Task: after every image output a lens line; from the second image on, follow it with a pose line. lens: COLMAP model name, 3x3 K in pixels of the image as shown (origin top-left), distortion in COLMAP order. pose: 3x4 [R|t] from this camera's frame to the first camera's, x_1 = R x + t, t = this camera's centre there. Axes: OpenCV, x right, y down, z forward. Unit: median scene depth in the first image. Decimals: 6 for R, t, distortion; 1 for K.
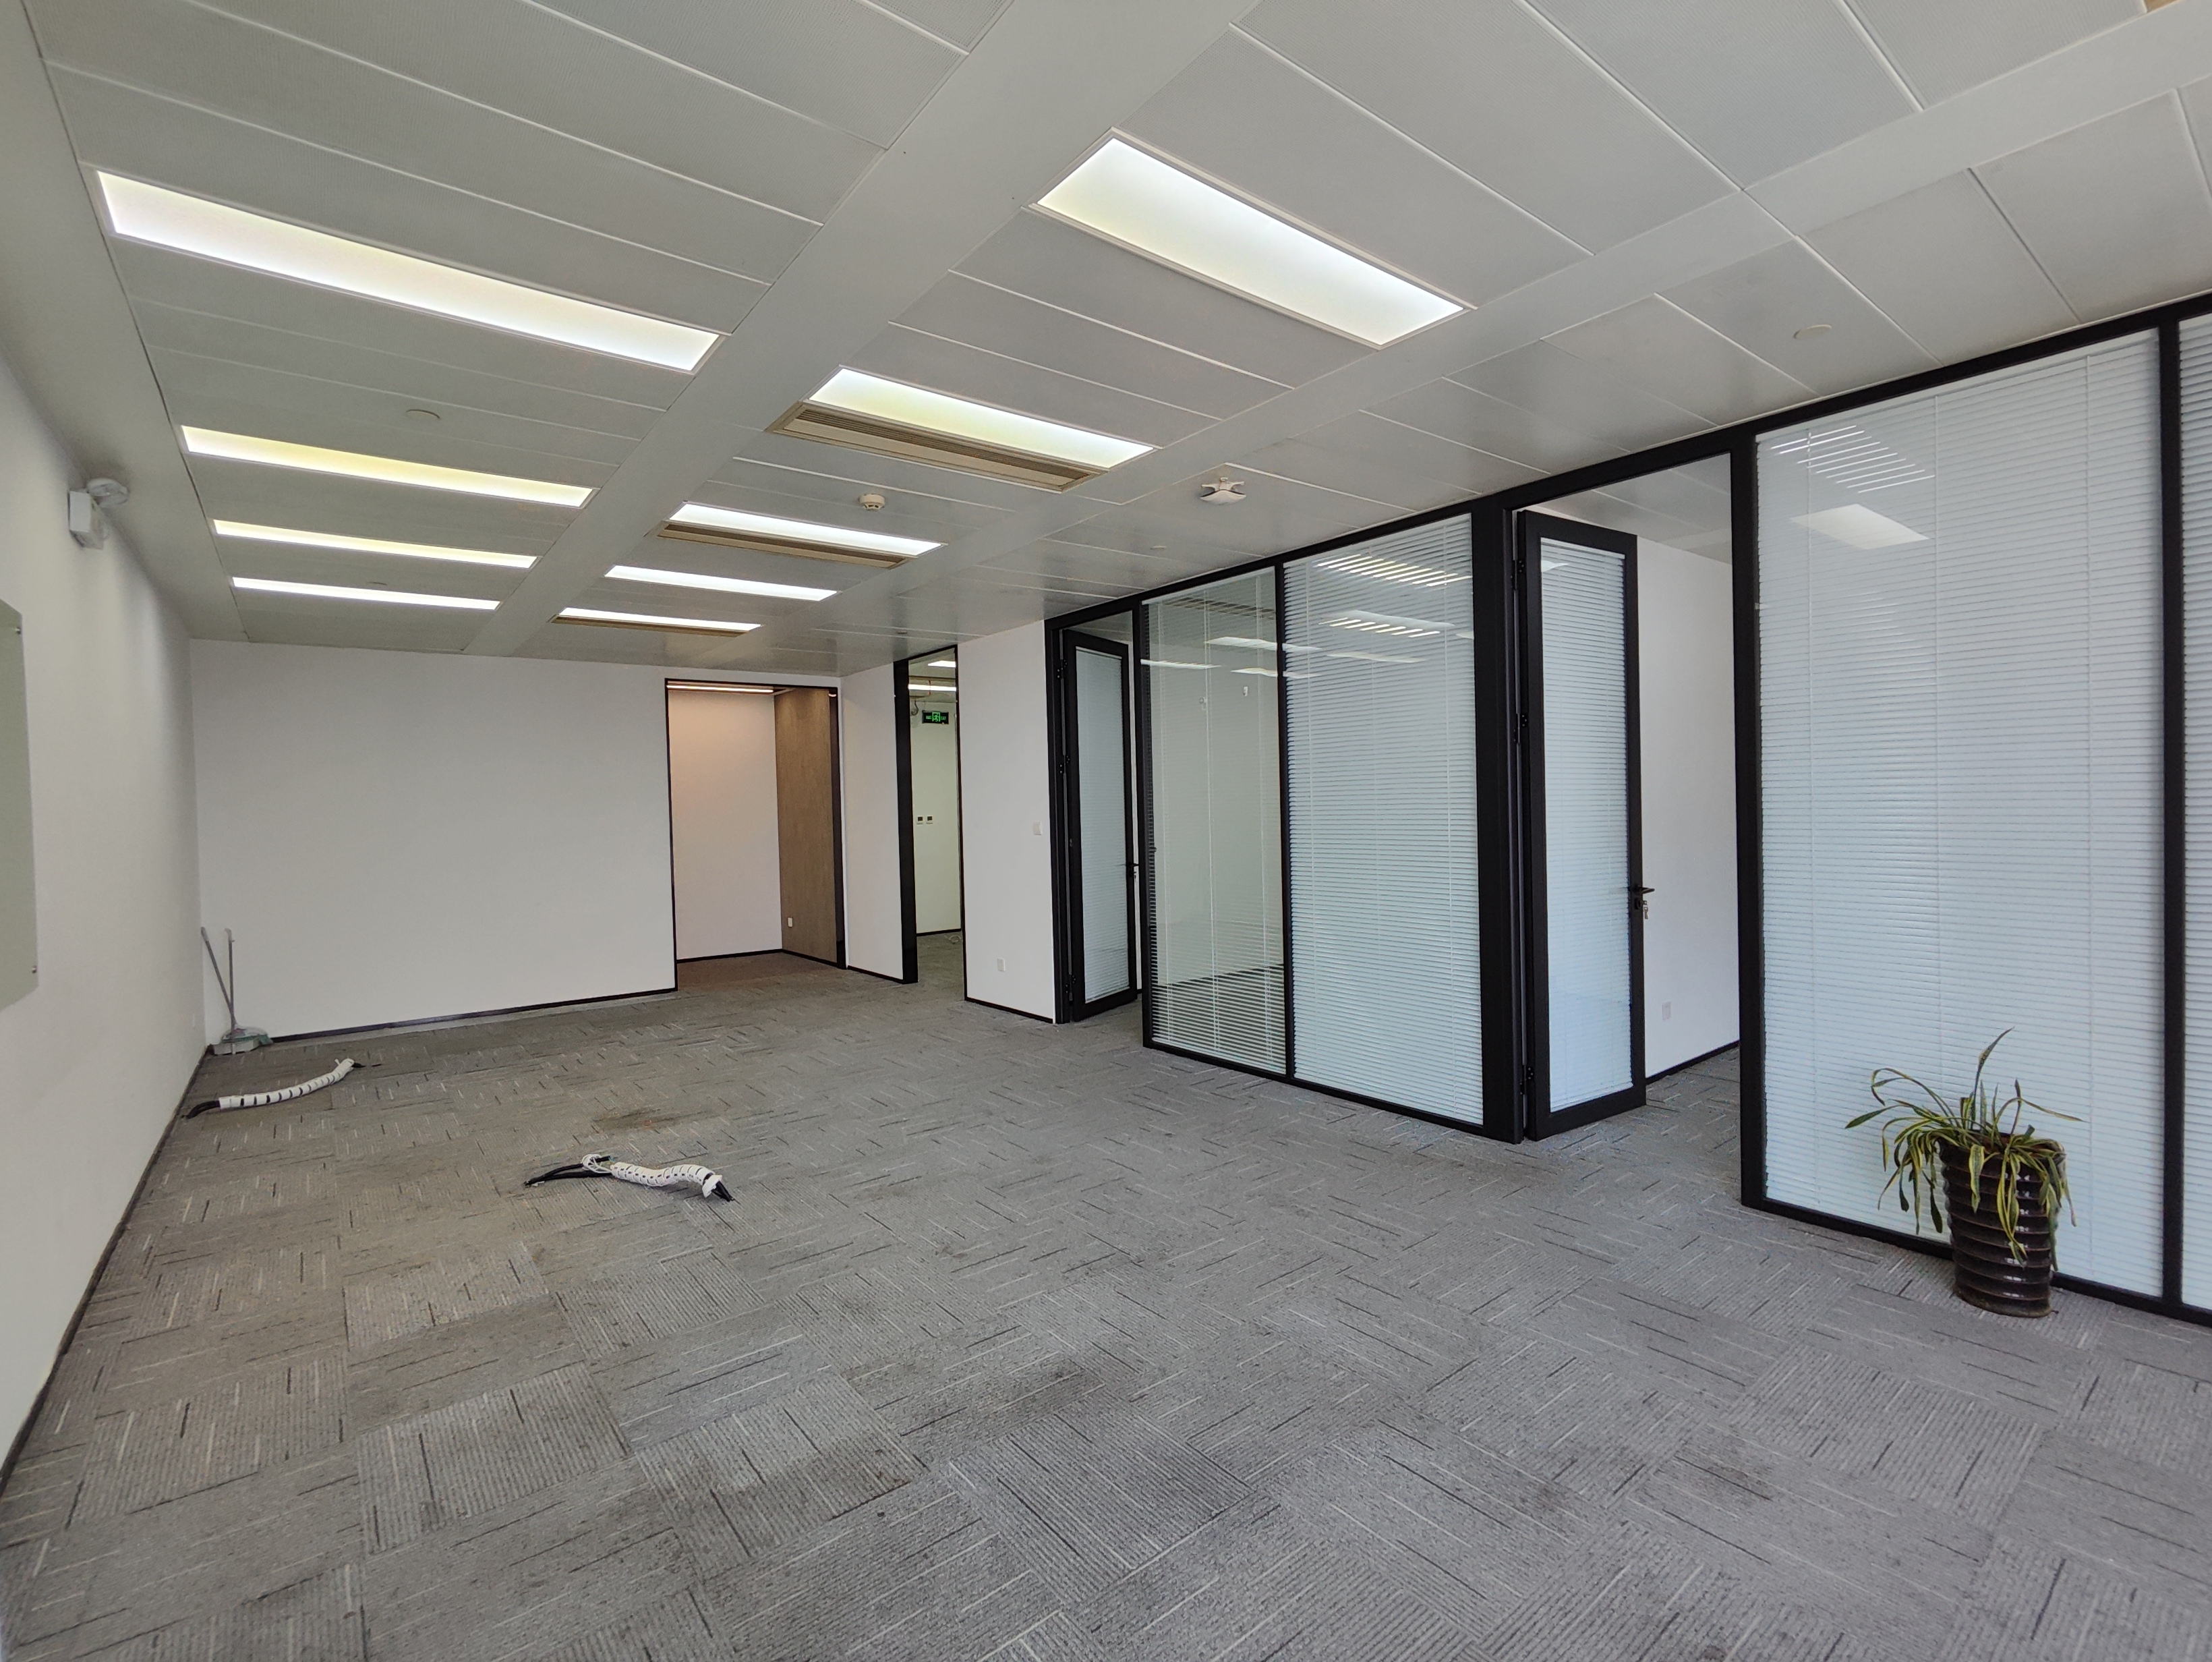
lens RADIAL K [[1012.8, 0, 1091.7], [0, 1012.8, 836.8], [0, 0, 1]] dist [0.005581, 0.000806]
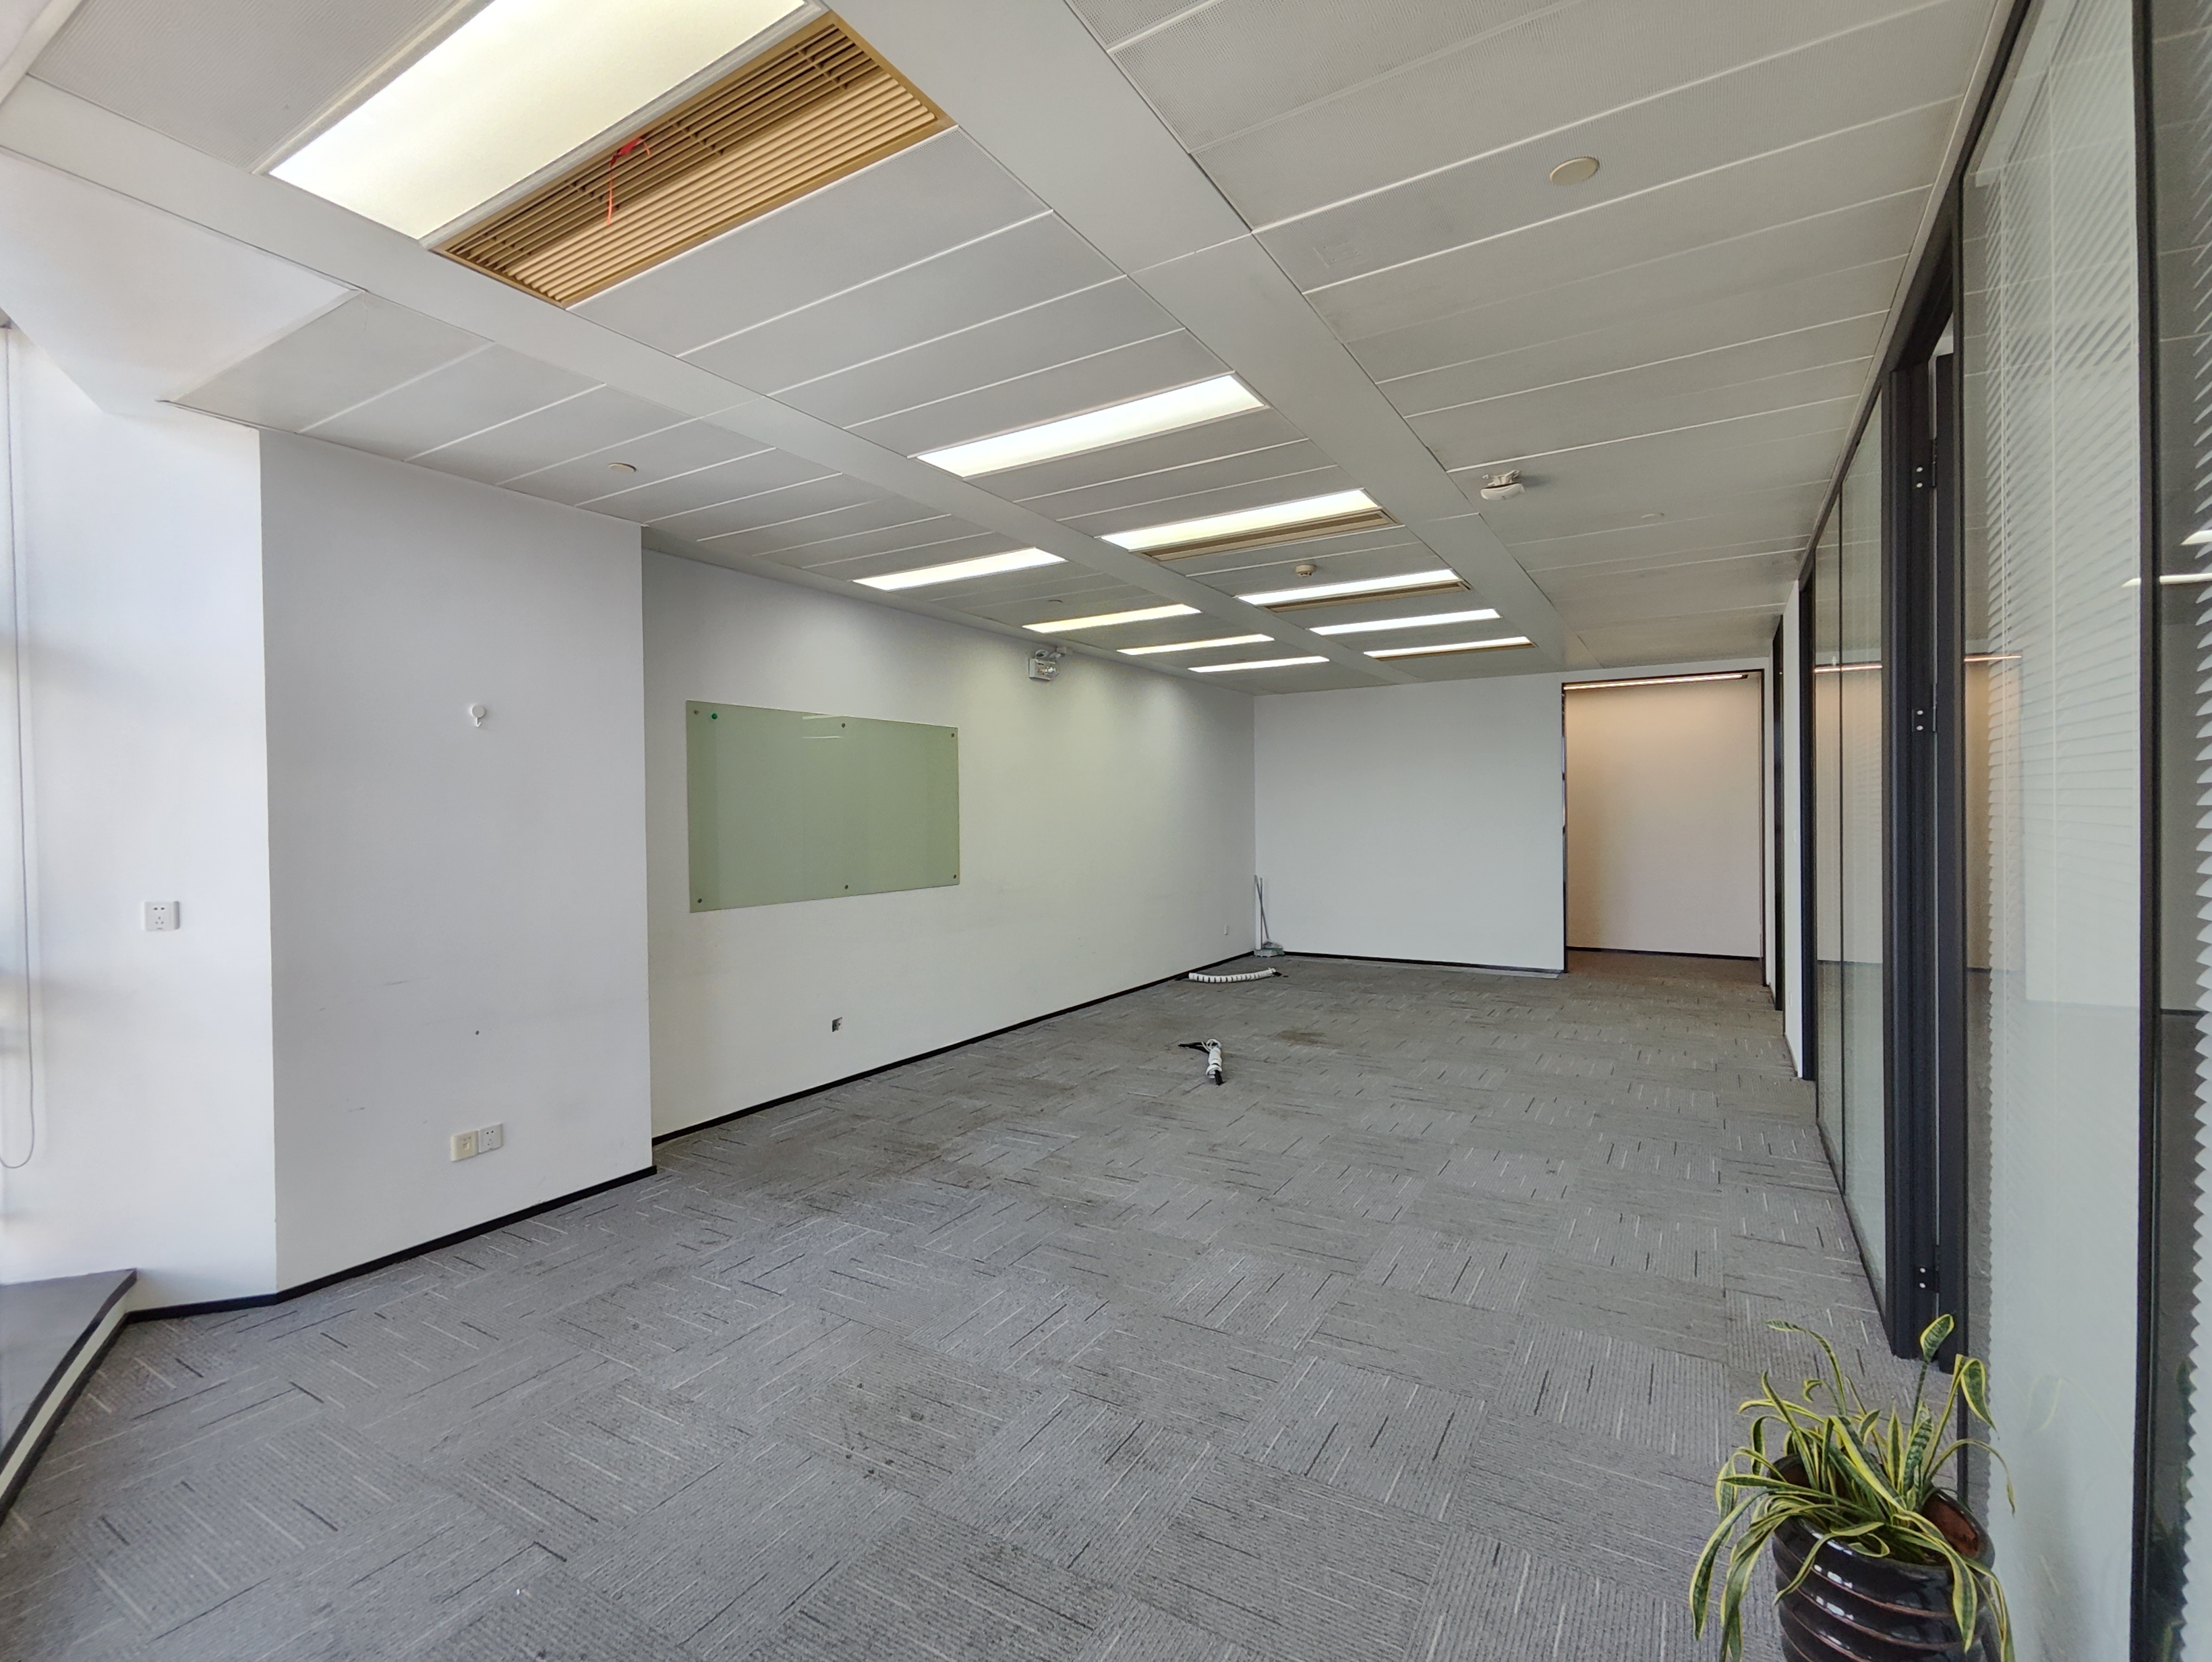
lens RADIAL K [[1012.8, 0, 1088.7], [0, 1012.8, 831.9], [0, 0, 1]] dist [0.005581, 0.000806]
pose [[0.354160, 0.038312, -0.934400, 0.978735], [-0.026703, 0.999167, 0.030847, -0.041366], [0.934804, 0.014026, 0.354888, 0.340747]]
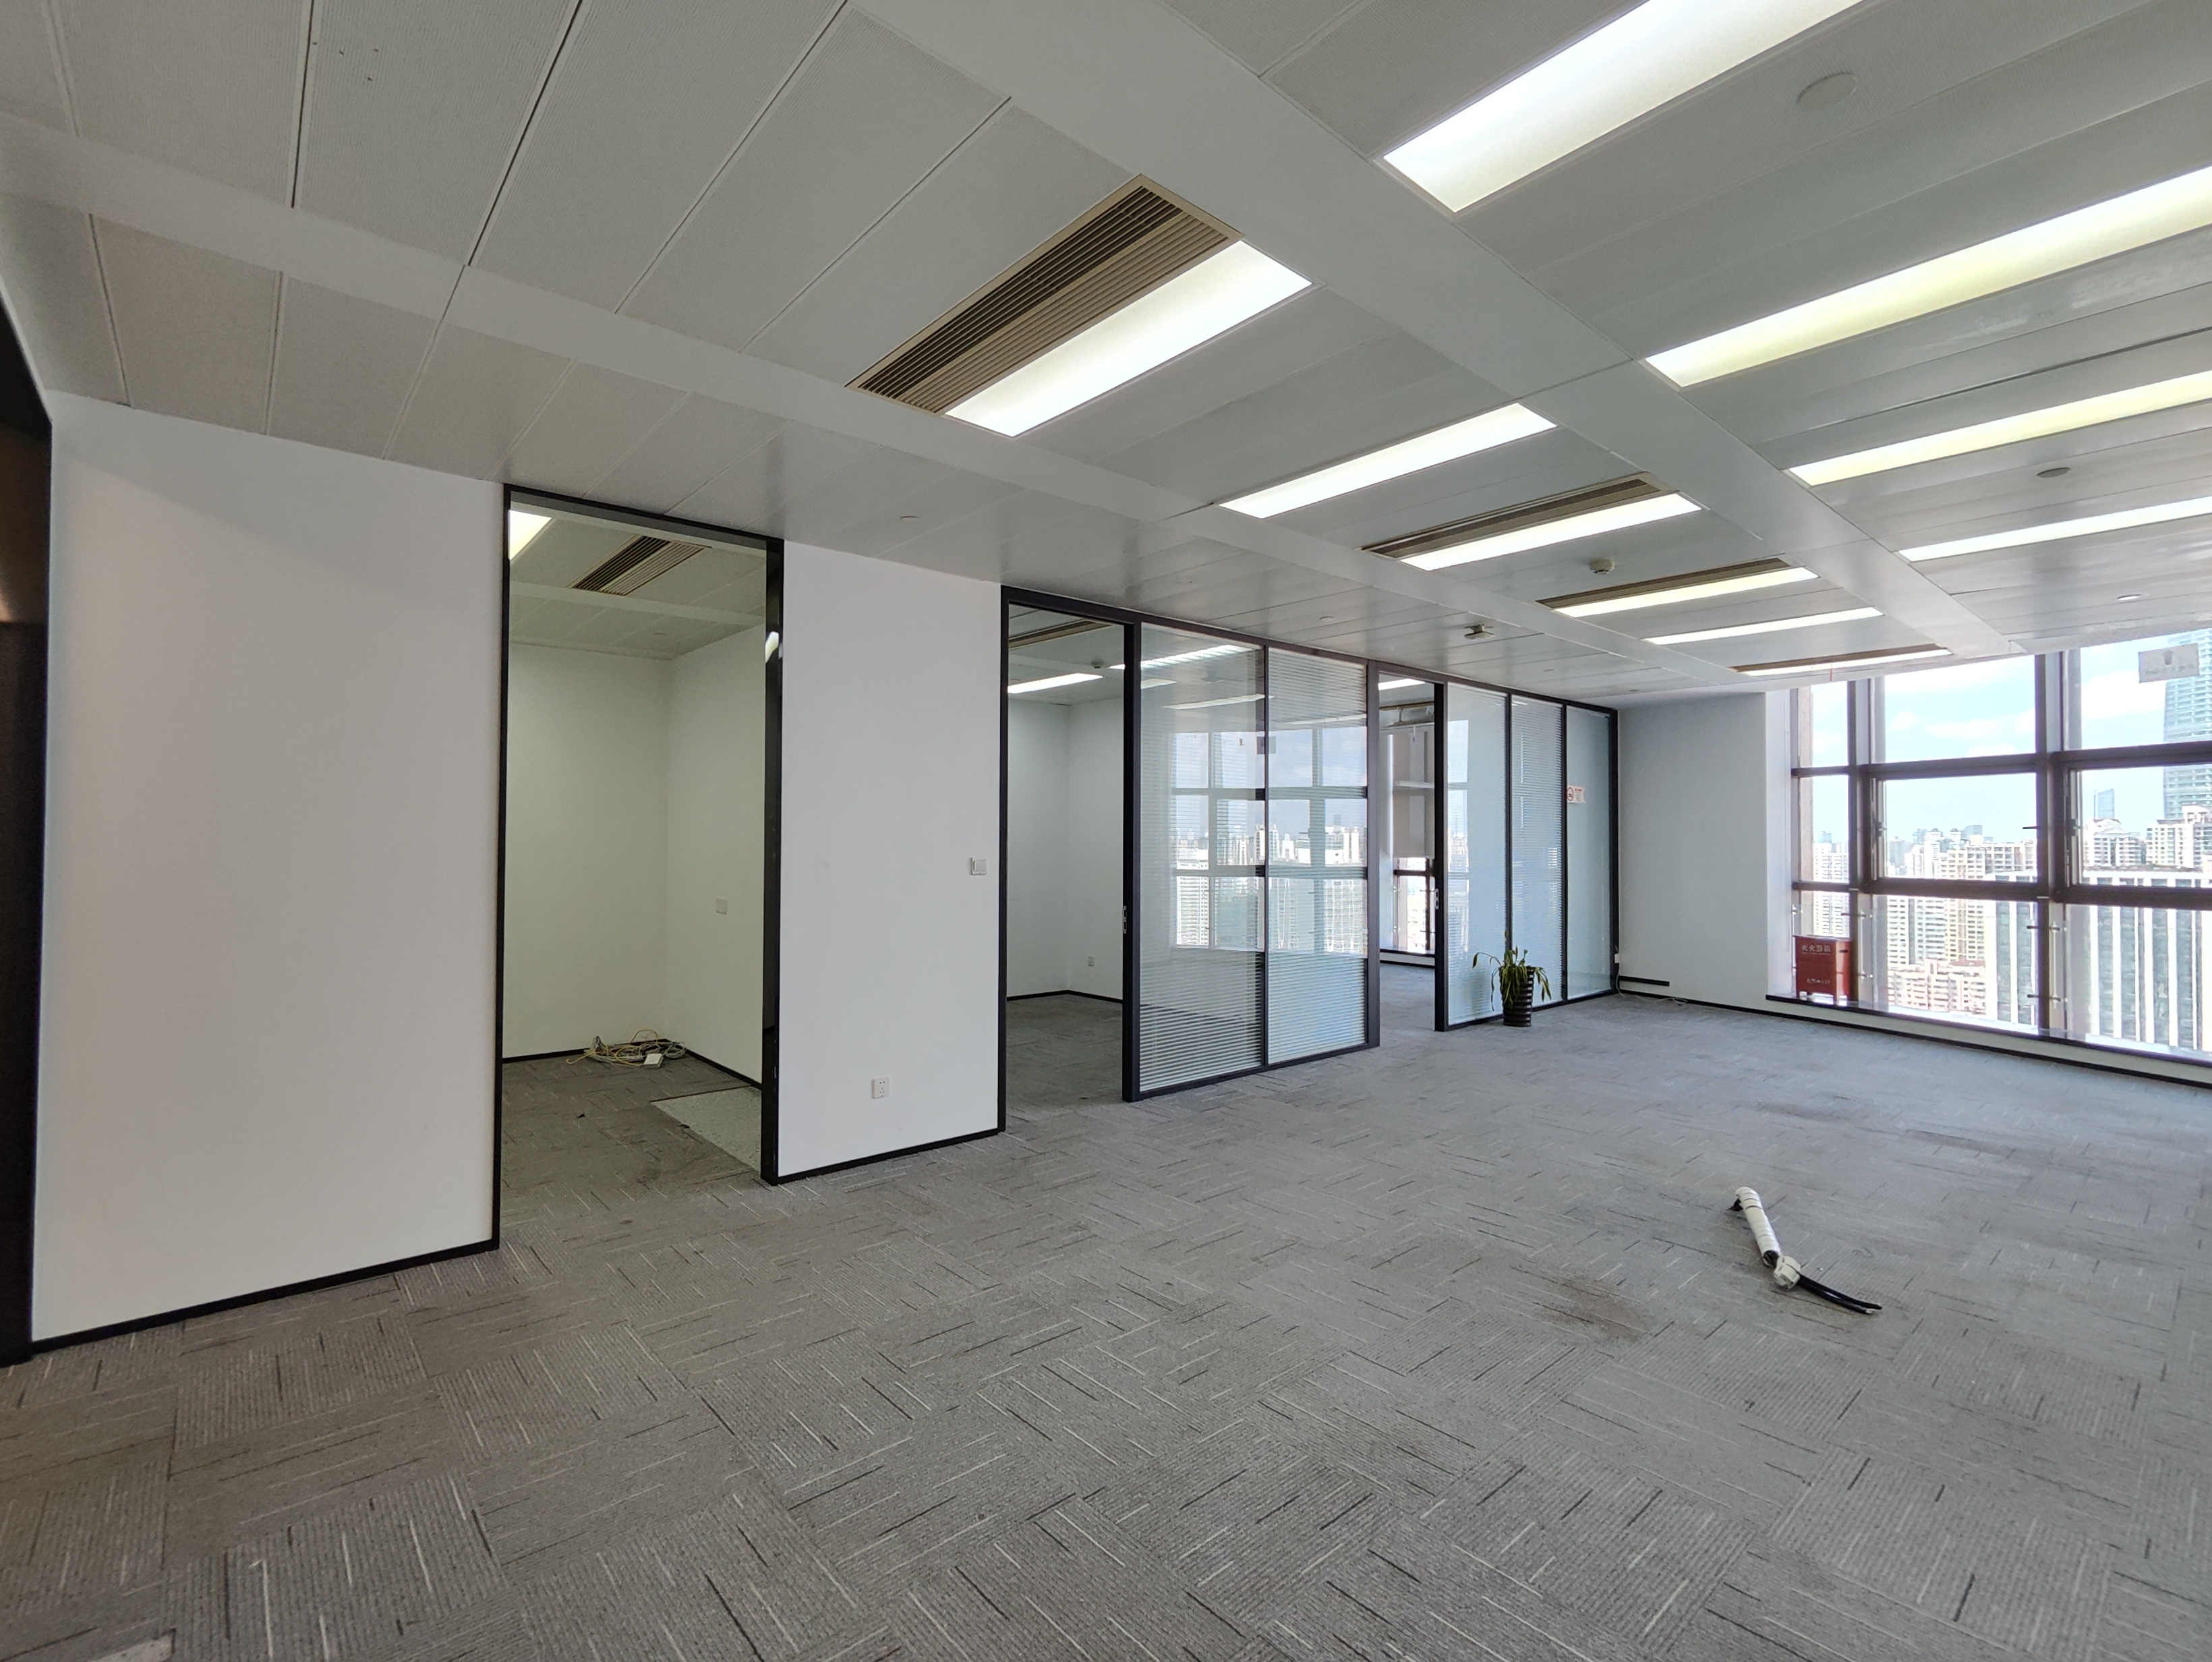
lens RADIAL K [[1012.8, 0, 1101.0], [0, 1012.8, 831.3], [0, 0, 1]] dist [0.005581, 0.000806]
pose [[-0.056903, 0.036227, 0.997722, -1.484134], [0.030943, 0.998925, -0.034506, -0.010310], [-0.997900, 0.028909, -0.057963, 1.843392]]
